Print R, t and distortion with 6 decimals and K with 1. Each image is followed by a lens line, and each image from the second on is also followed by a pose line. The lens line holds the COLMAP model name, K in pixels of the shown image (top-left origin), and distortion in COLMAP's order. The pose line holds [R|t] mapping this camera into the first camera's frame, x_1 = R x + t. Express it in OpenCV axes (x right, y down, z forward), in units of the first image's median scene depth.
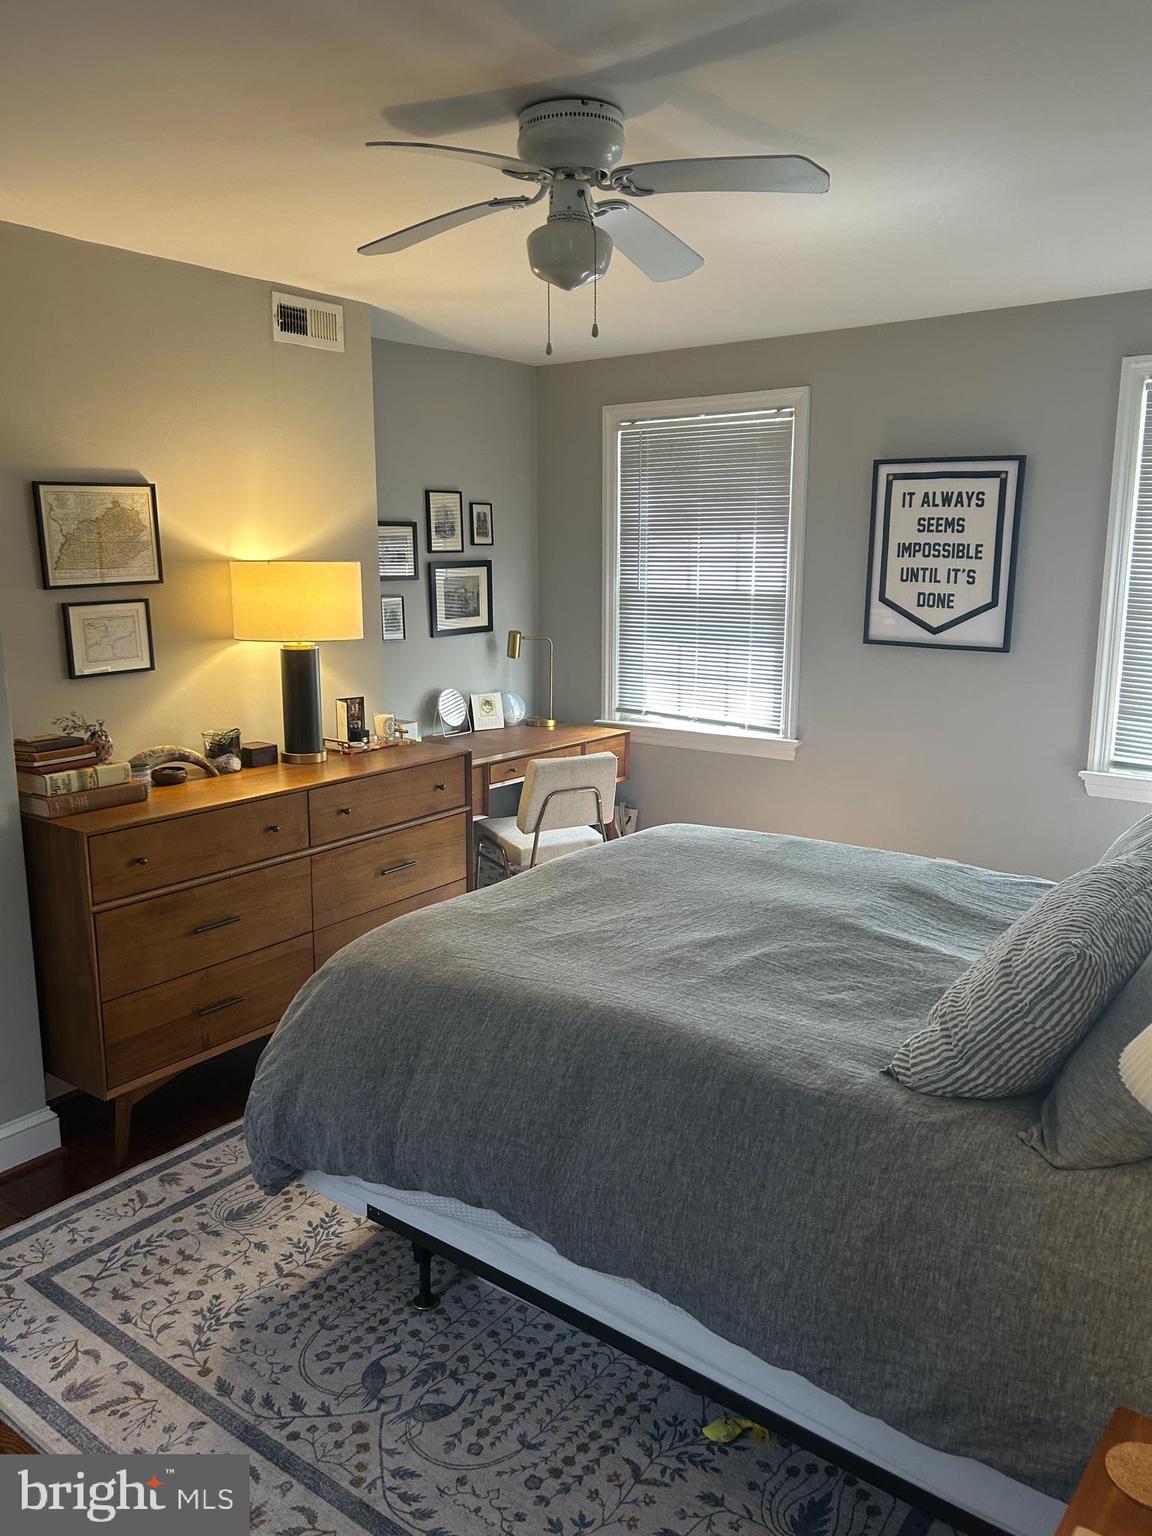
lens RADIAL K [[1163.9, 0, 576.3], [0, 1163.9, 773.5], [0, 0, 1]] dist [0.039254, -0.007169]
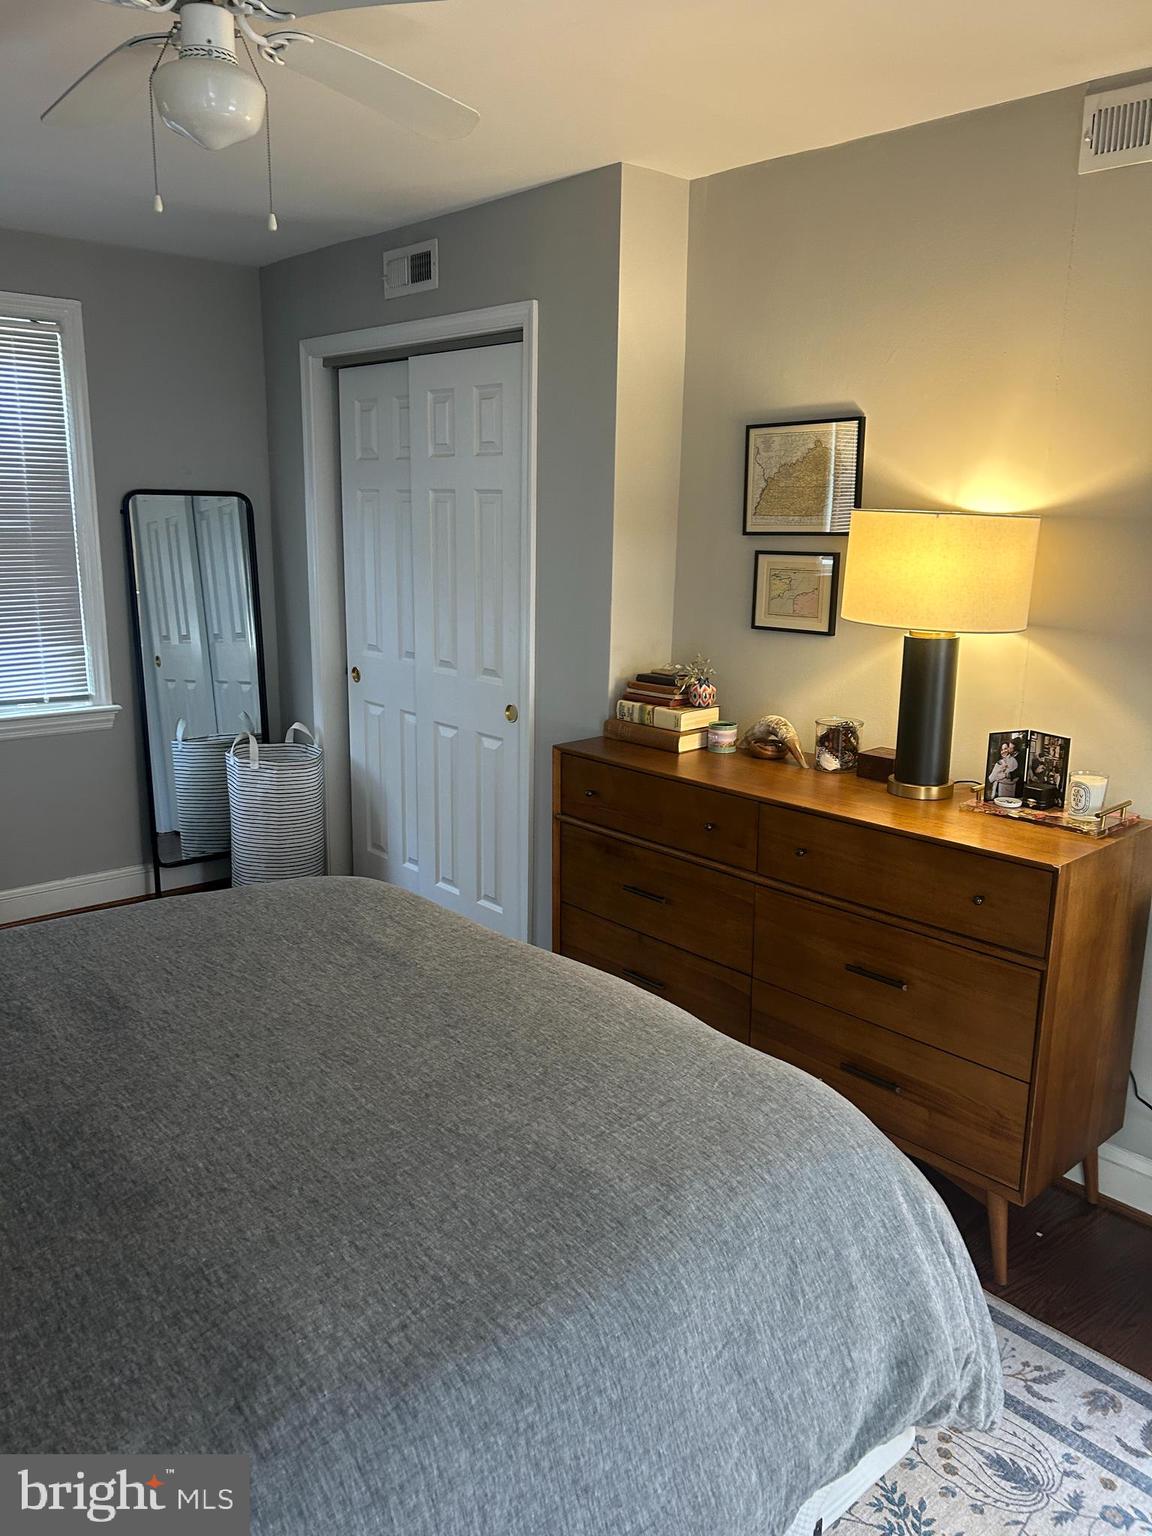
lens RADIAL K [[1163.9, 0, 577.1], [0, 1163.9, 764.7], [0, 0, 1]] dist [0.039254, -0.007169]
pose [[-0.158993, 0.211181, -0.964429, 0.547338], [-0.215496, 0.945878, 0.242645, -0.175273], [0.963474, 0.246410, -0.104879, 0.977804]]
